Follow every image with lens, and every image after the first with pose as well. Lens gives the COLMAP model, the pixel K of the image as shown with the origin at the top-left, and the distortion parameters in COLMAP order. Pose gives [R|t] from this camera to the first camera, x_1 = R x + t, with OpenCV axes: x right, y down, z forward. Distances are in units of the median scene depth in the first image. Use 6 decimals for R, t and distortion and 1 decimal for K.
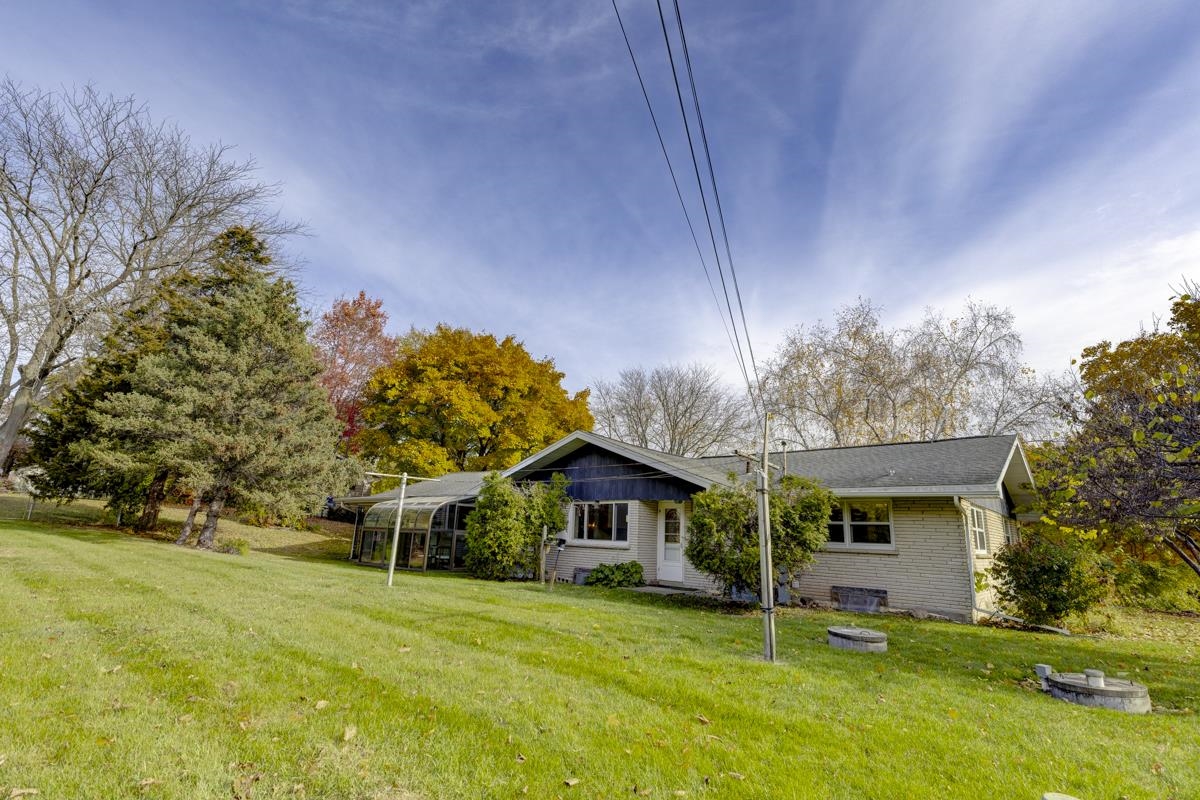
lens RADIAL K [[580.9, 0, 603.9], [0, 580.9, 397.7], [0, 0, 1]] dist [0.003955, 0.000035]
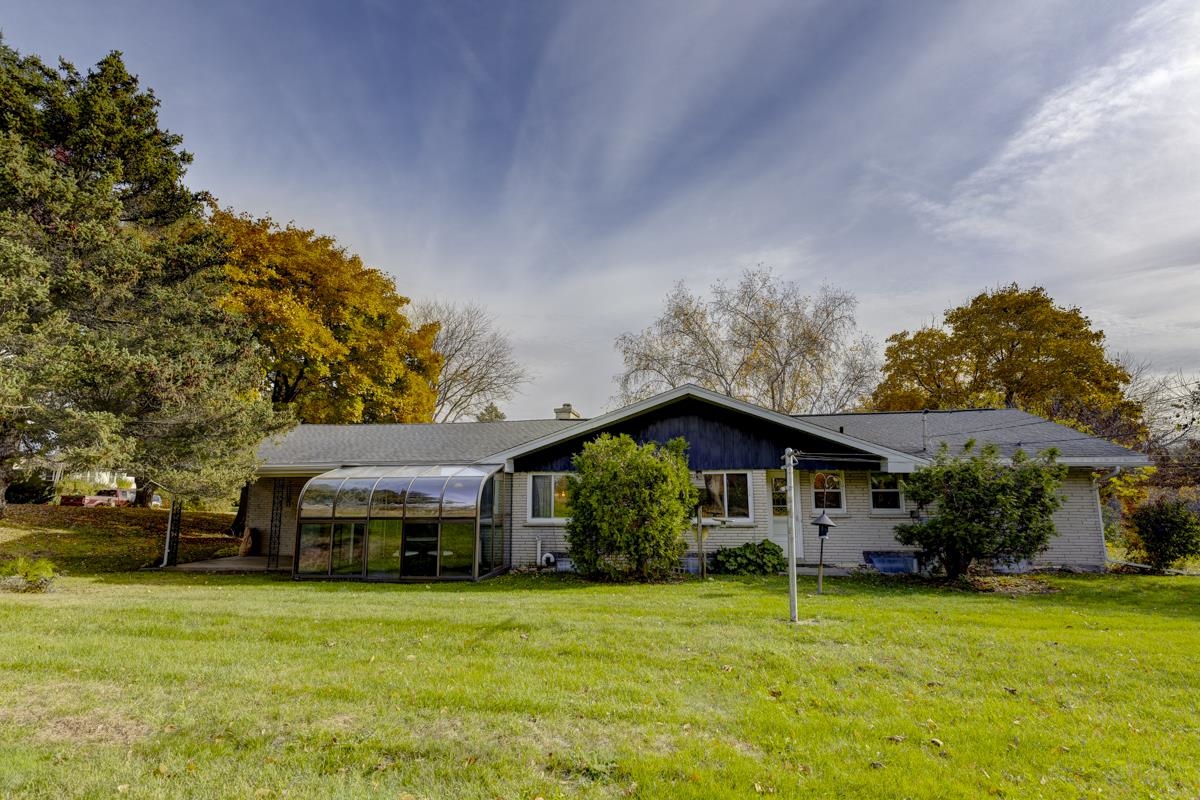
lens RADIAL K [[580.9, 0, 603.9], [0, 580.9, 397.7], [0, 0, 1]] dist [0.003955, 0.000035]
pose [[0.841246, 0.036900, 0.539392, -0.584746], [-0.087720, 0.993765, 0.068825, 0.030775], [-0.533489, -0.105214, 0.839237, 0.399617]]
